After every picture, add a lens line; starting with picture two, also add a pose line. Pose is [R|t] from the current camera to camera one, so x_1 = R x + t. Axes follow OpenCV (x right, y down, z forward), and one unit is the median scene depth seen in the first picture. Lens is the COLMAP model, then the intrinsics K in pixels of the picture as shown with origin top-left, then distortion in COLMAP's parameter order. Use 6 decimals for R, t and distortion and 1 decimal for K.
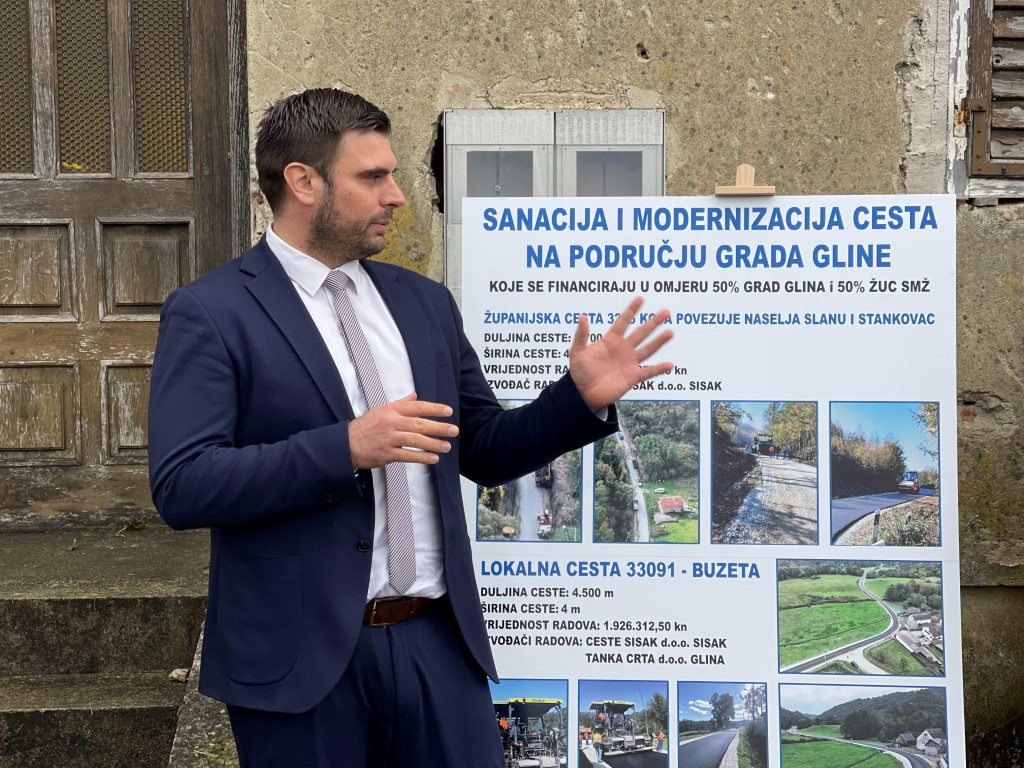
lens RADIAL K [[1906.5, 0, 512.2], [0, 1906.5, 385.6], [0, 0, 1]] dist [0.183360, 0.000000]
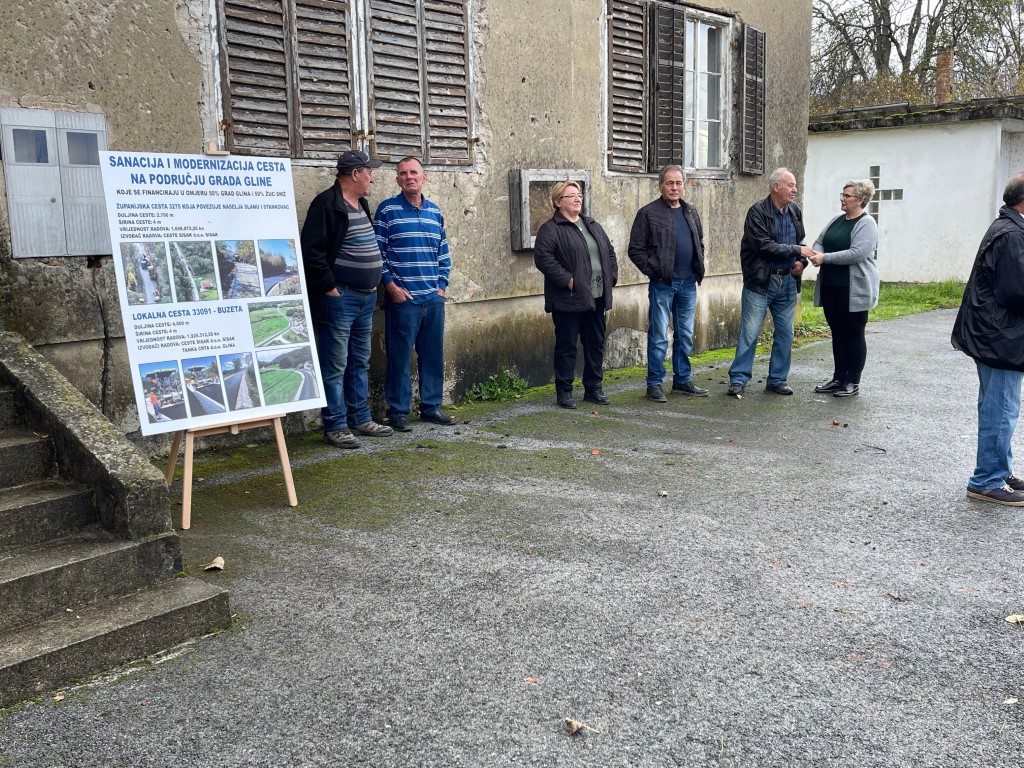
lens RADIAL K [[1019.5, 0, 511.9], [0, 1019.5, 382.9], [0, 0, 1]] dist [0.044797, 0.000000]
pose [[0.676639, -0.126779, 0.725319, -0.607740], [0.056488, 0.991100, 0.120538, 0.051310], [-0.734145, -0.040589, 0.677778, -0.165343]]
